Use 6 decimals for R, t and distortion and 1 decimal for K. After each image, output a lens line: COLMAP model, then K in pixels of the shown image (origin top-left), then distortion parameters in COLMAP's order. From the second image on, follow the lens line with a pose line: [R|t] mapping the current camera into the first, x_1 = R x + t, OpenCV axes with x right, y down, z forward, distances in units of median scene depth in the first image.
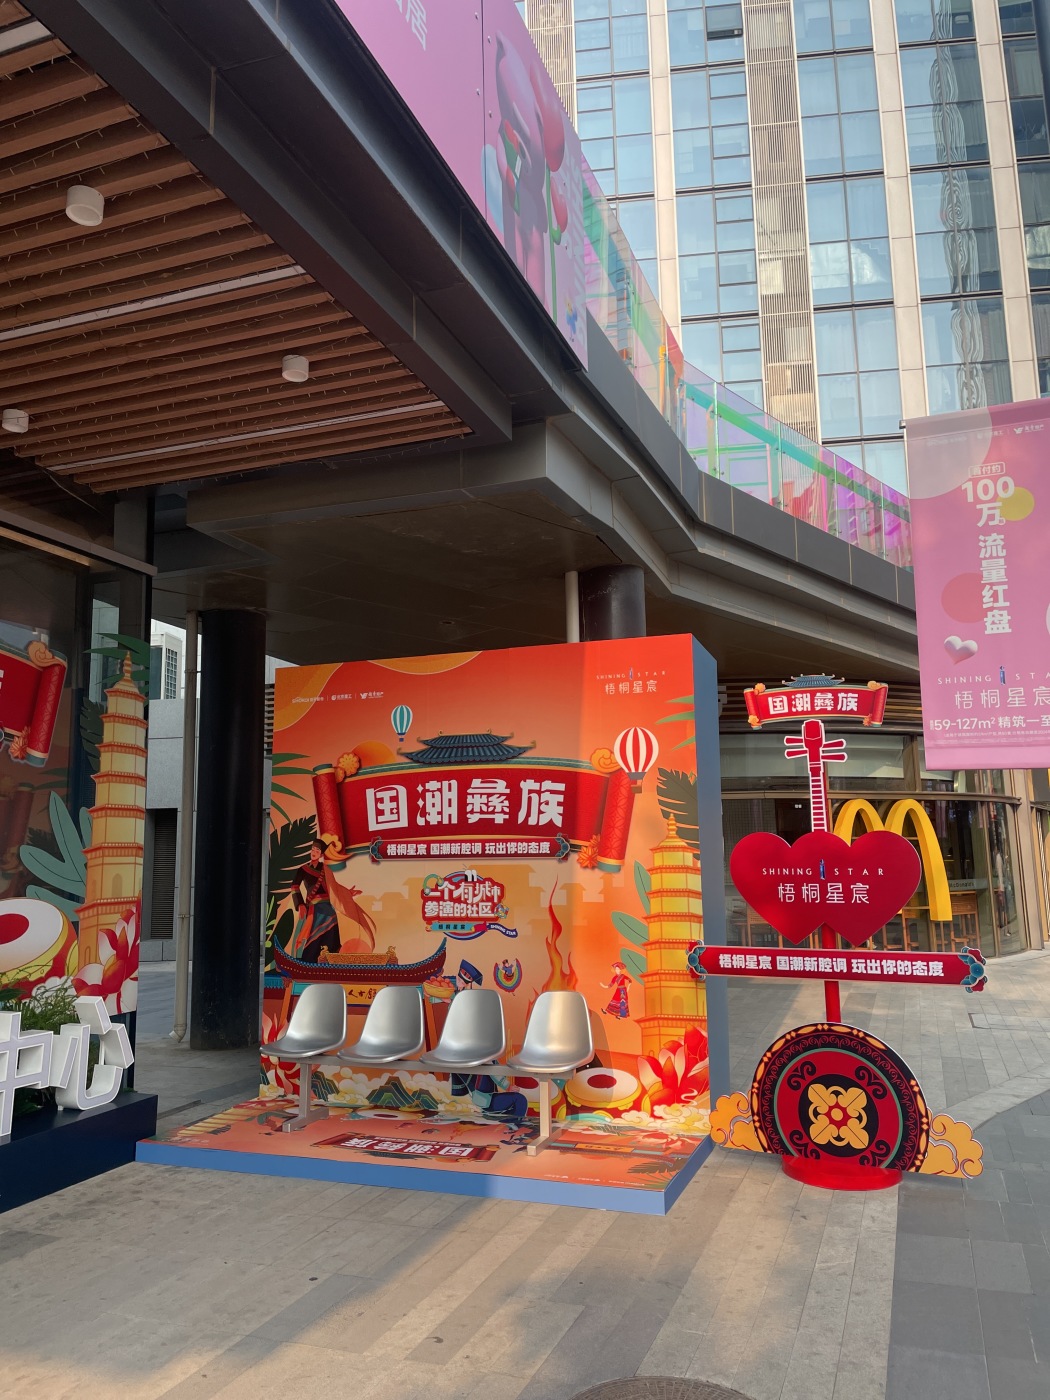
lens RADIAL K [[1059.9, 0, 526.6], [0, 1059.9, 688.7], [0, 0, 1]] dist [0.080200, -0.097156]
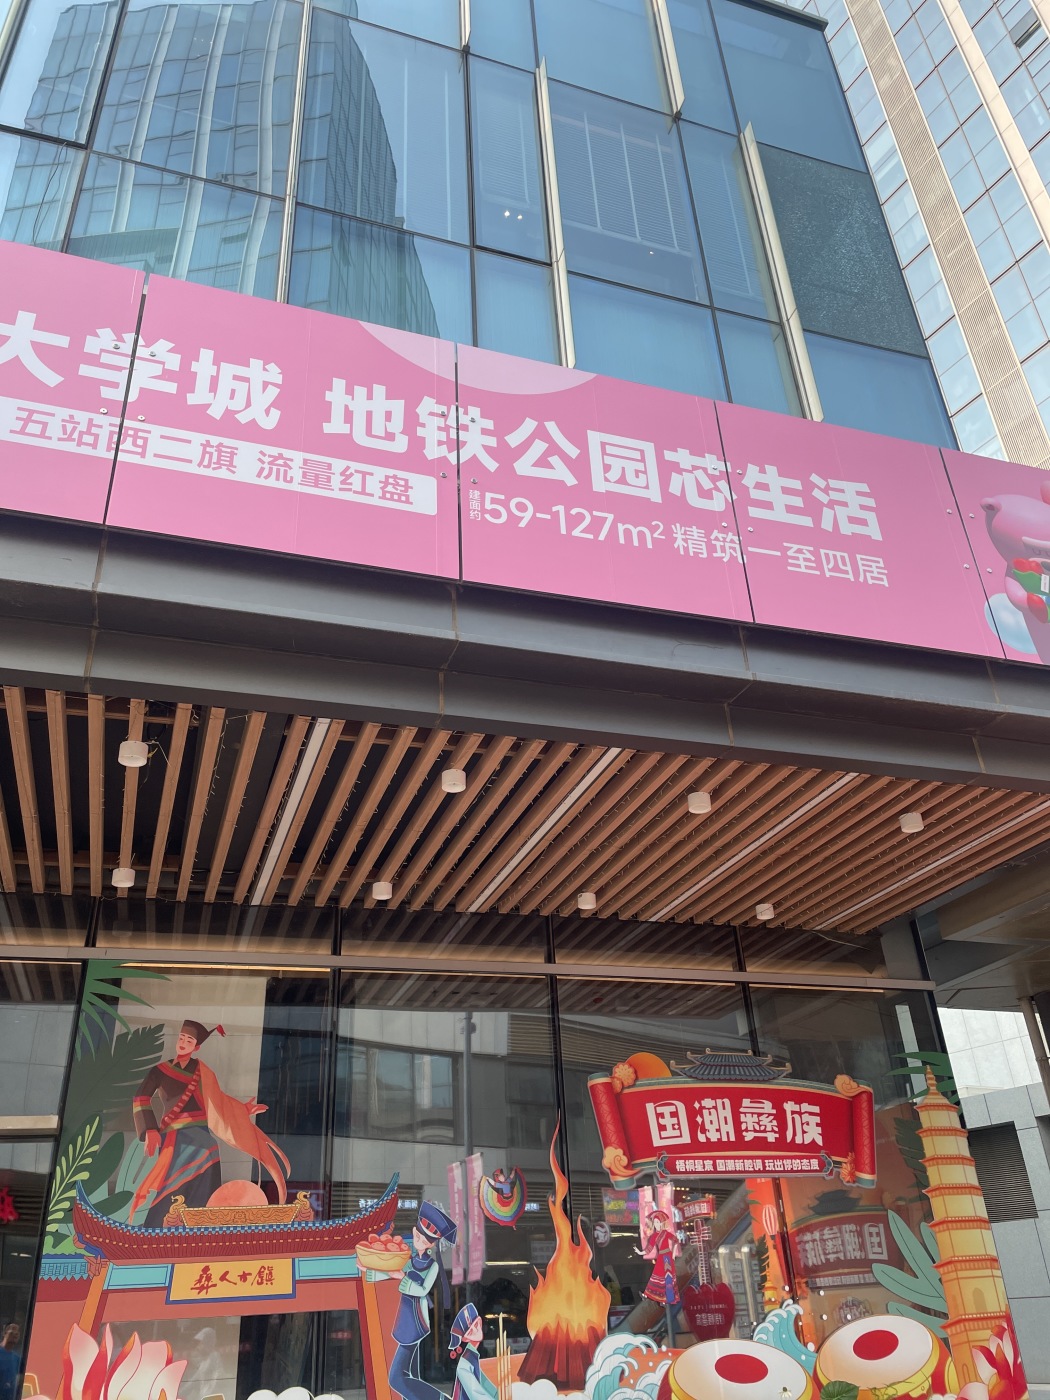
lens RADIAL K [[1059.9, 0, 526.4], [0, 1059.9, 692.9], [0, 0, 1]] dist [0.080200, -0.097156]
pose [[0.626037, -0.393948, -0.672966, 0.325286], [0.159530, 0.909455, -0.383982, -0.028585], [0.763301, 0.133029, 0.632199, -0.108228]]
